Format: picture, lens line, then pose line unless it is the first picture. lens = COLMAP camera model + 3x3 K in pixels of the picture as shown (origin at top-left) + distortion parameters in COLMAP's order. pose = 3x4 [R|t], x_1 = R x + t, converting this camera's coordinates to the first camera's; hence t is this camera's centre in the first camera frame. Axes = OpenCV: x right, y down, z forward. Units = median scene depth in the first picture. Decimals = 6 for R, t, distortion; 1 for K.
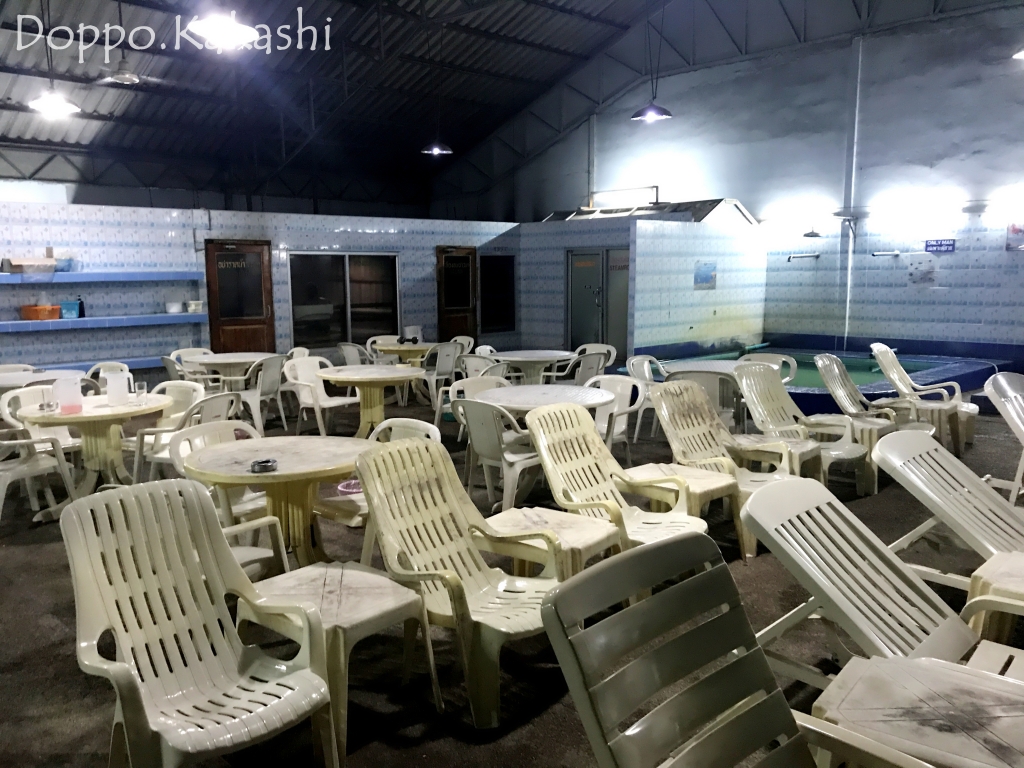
lens RADIAL K [[848.4, 0, 509.8], [0, 848.4, 376.7], [0, 0, 1]] dist [0.025168, -0.002973]
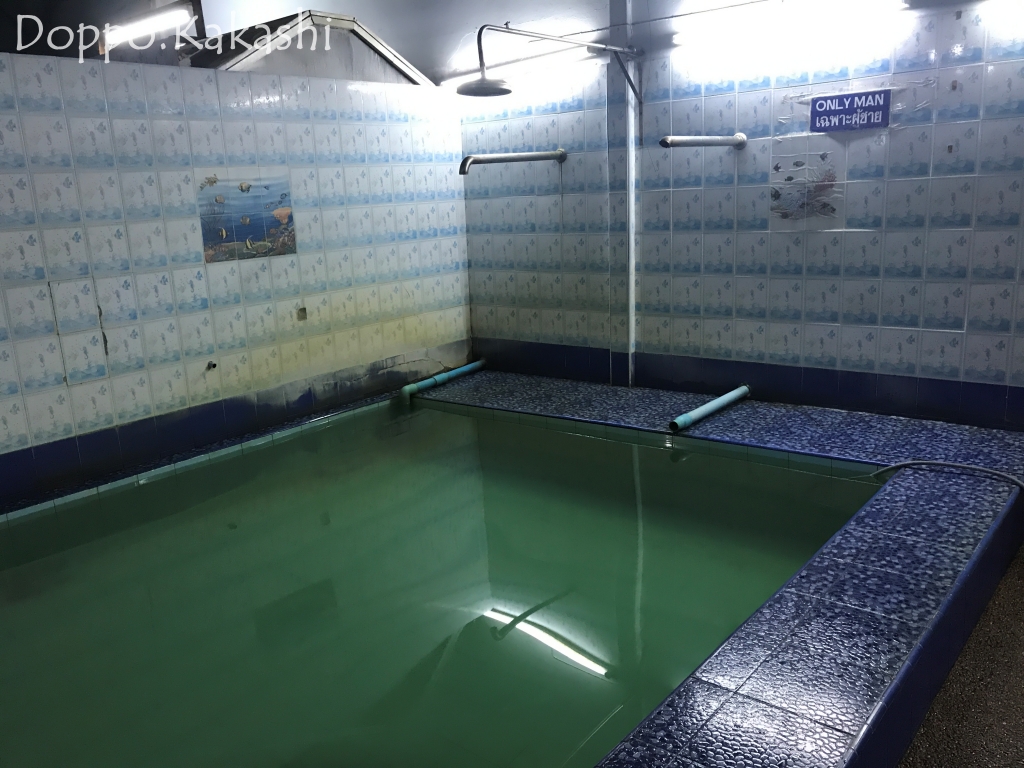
lens RADIAL K [[848.4, 0, 512.7], [0, 848.4, 386.9], [0, 0, 1]] dist [0.025168, -0.002973]
pose [[0.993261, -0.064006, 0.096620, 0.306107], [0.053821, 0.993060, 0.104569, -0.079718], [-0.102642, -0.098665, 0.989813, 0.617568]]
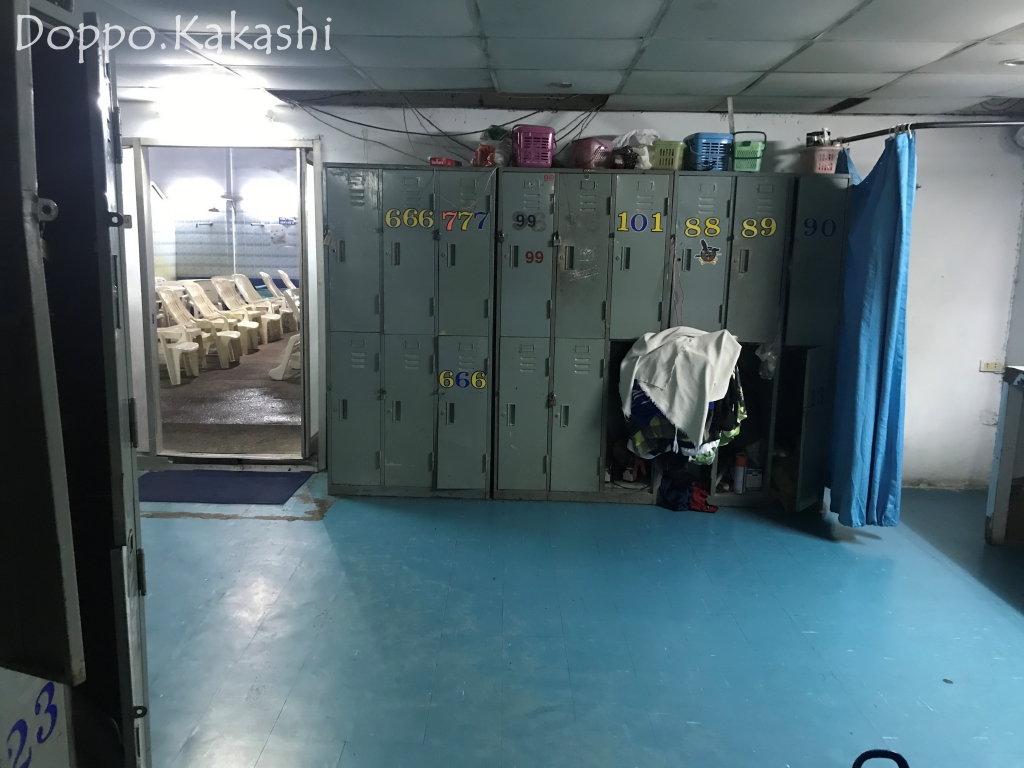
lens RADIAL K [[848.4, 0, 508.4], [0, 848.4, 384.6], [0, 0, 1]] dist [0.025168, -0.002973]
pose [[0.722303, -0.093812, 0.685184, -0.326448], [0.063099, 0.995564, 0.069790, 0.069953], [-0.688692, -0.007175, 0.725018, -0.463186]]
